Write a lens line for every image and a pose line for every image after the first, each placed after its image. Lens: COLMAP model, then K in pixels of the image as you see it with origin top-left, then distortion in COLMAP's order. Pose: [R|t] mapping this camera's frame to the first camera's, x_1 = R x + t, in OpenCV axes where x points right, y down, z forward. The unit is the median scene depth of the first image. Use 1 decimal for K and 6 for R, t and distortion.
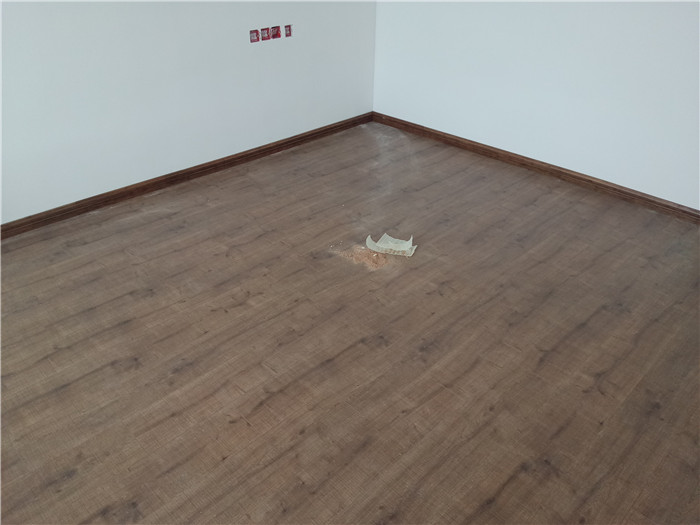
lens RADIAL K [[547.3, 0, 346.9], [0, 547.3, 262.2], [0, 0, 1]] dist [0.130484, -0.180309]
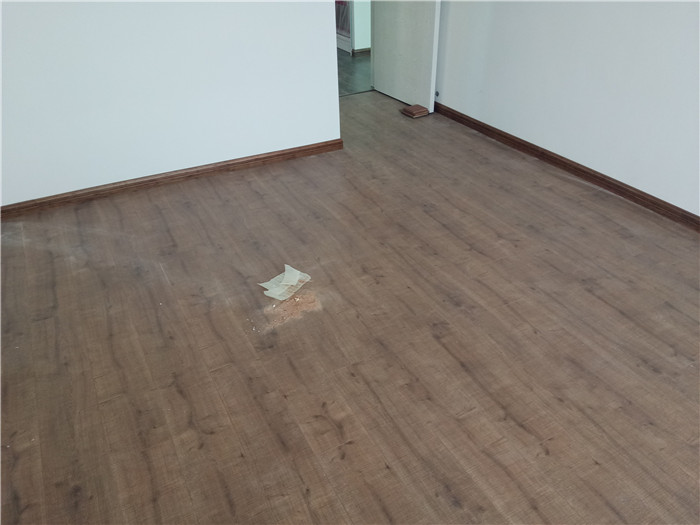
lens RADIAL K [[547.3, 0, 346.9], [0, 547.3, 262.2], [0, 0, 1]] dist [0.130484, -0.180309]
pose [[0.291923, -0.535542, 0.792449, -0.681402], [0.539357, 0.776408, 0.326012, -0.349009], [-0.789857, 0.332243, 0.515500, 0.521703]]
